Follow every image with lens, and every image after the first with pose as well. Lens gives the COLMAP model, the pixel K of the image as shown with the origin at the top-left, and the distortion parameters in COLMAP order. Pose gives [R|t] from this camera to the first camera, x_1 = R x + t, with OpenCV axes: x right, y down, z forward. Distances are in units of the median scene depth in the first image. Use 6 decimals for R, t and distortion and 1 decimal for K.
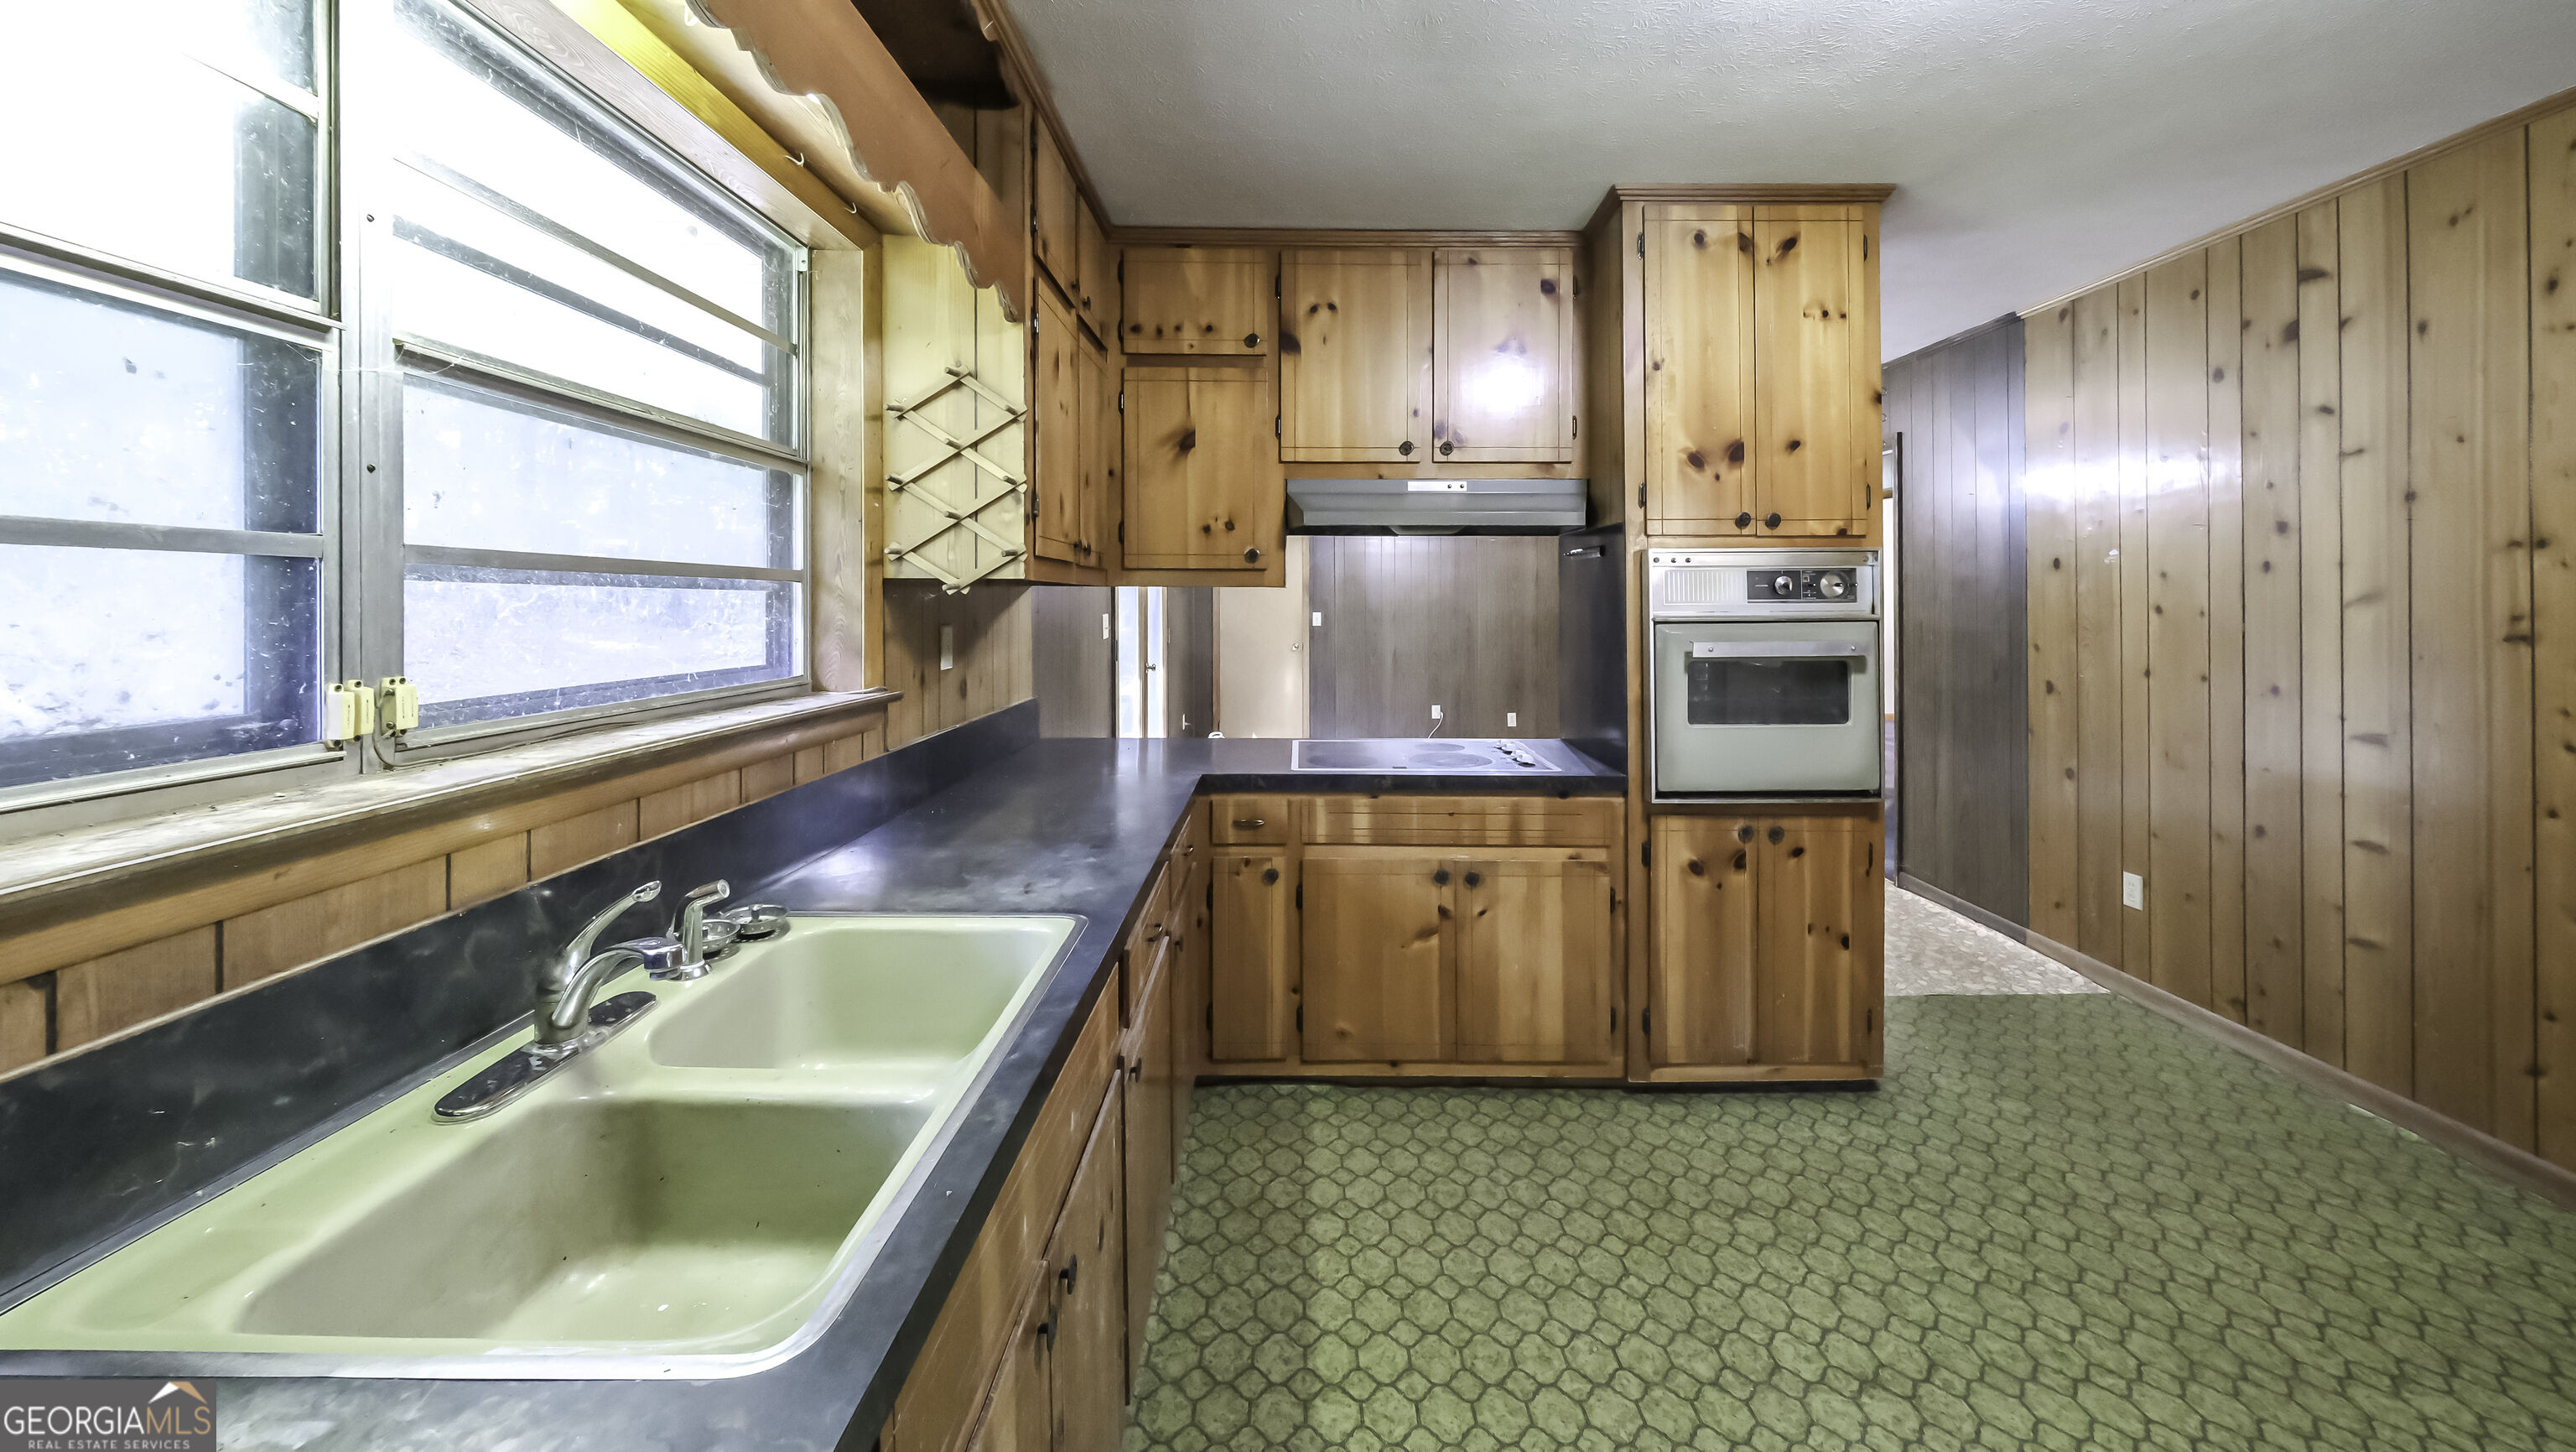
lens RADIAL K [[913.0, 0, 1299.4], [0, 913.0, 597.4], [0, 0, 1]] dist [-0.001130, -0.000449]
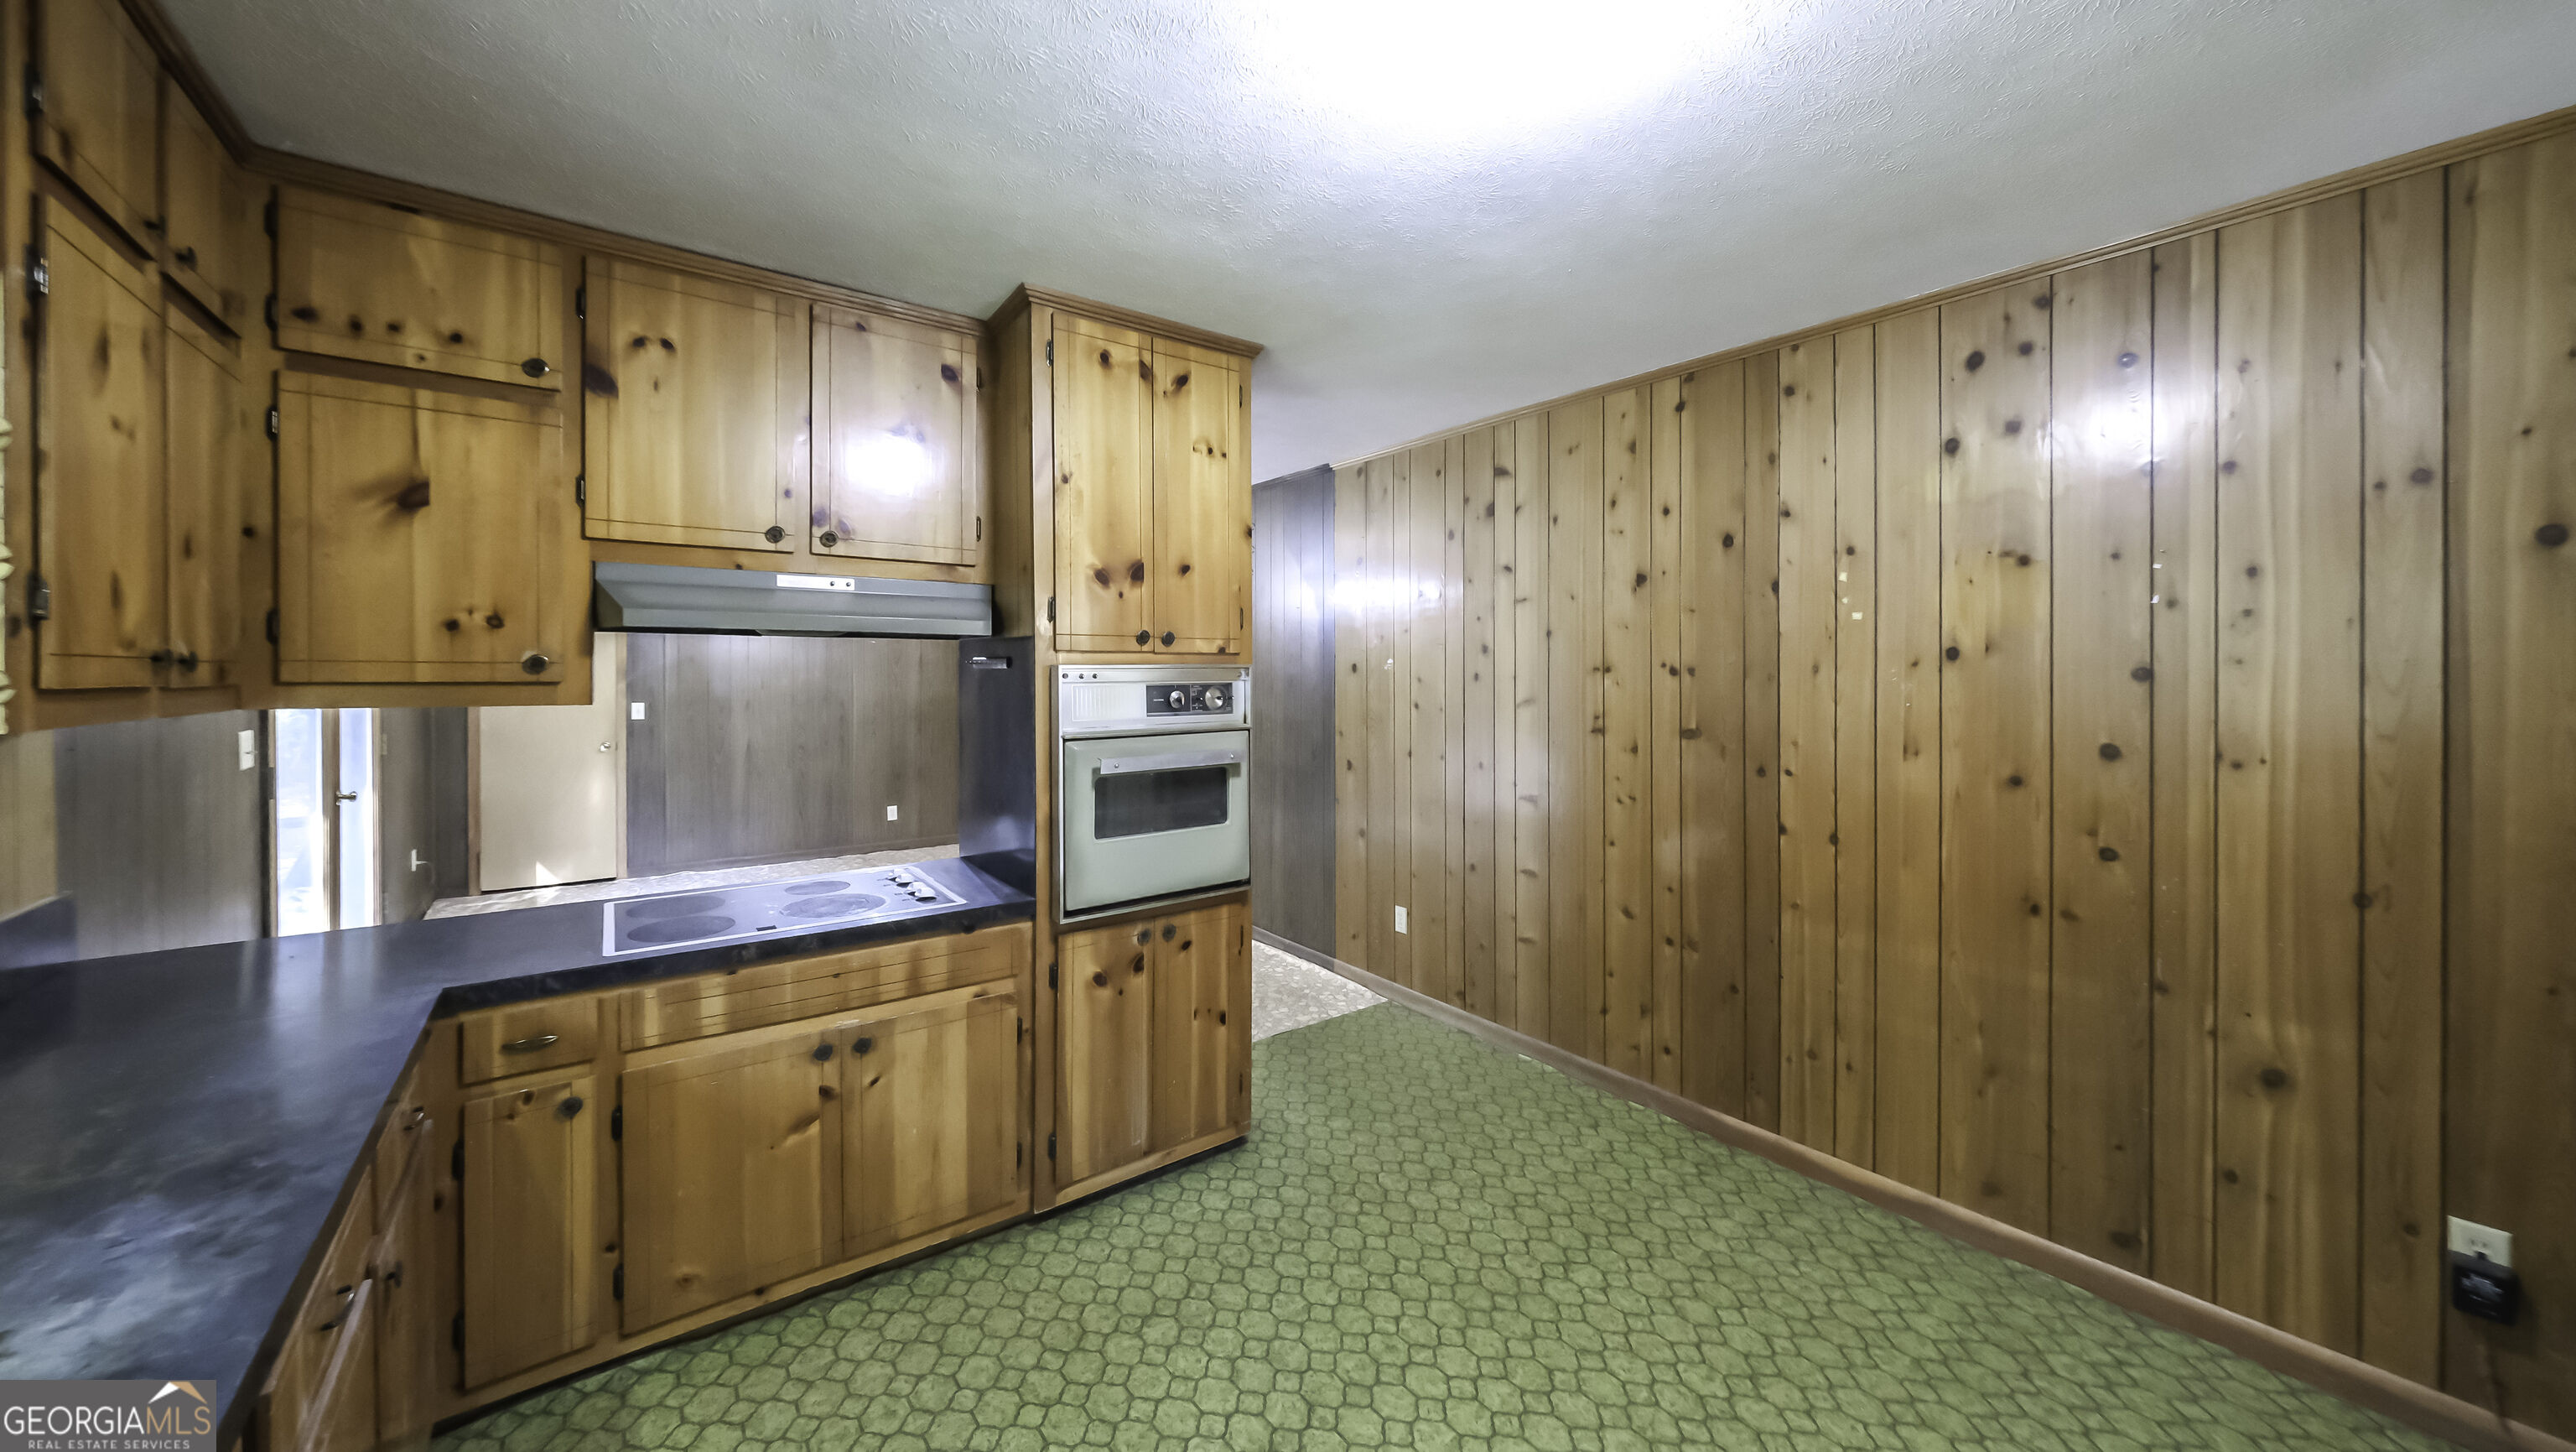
lens RADIAL K [[901.5, 0, 1268.2], [0, 901.5, 671.8], [0, 0, 1]] dist [0.000507, 0.000029]
pose [[0.807281, -0.000201, 0.590168, -0.005126], [-0.002891, 0.999987, 0.004296, -0.049831], [-0.590161, -0.005174, 0.807269, 0.084679]]
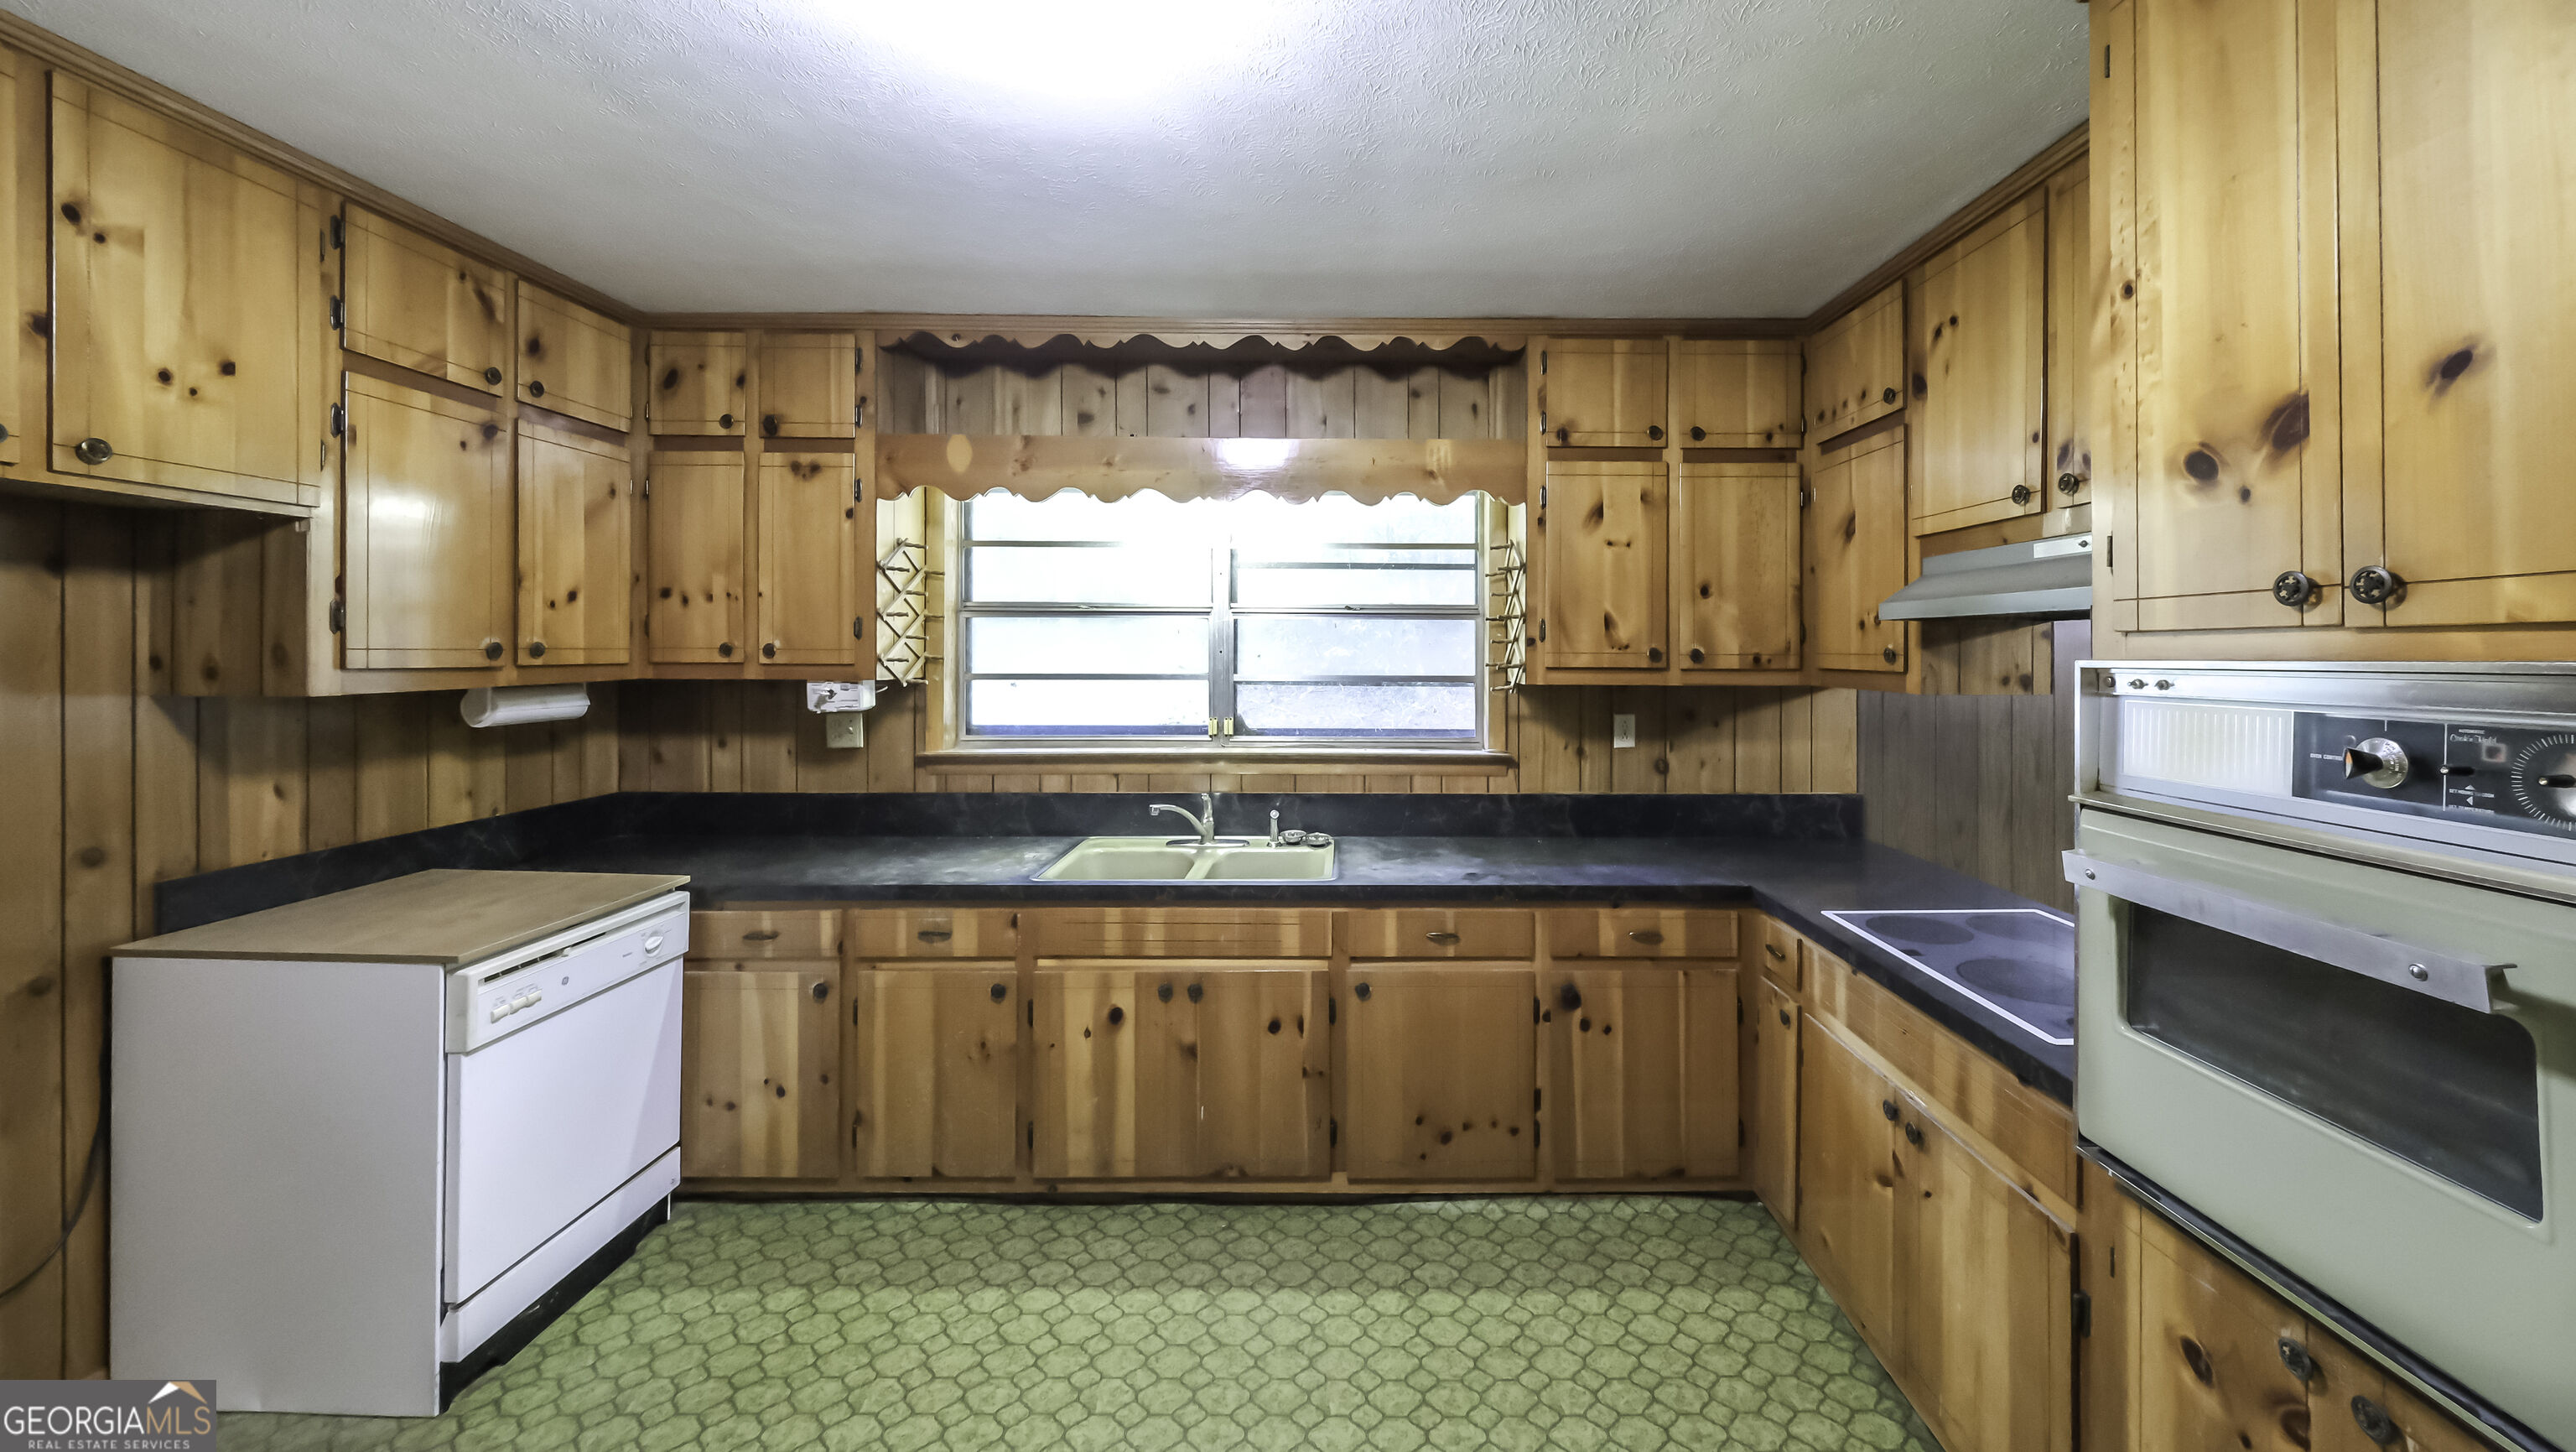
lens RADIAL K [[933.5, 0, 1353.2], [0, 933.5, 647.0], [0, 0, 1]] dist [0.000074, -0.000307]
pose [[0.005210, -0.003292, -0.999981, 0.892268], [0.001865, 0.999993, -0.003282, -0.058257], [0.999985, -0.001848, 0.005216, 0.572080]]
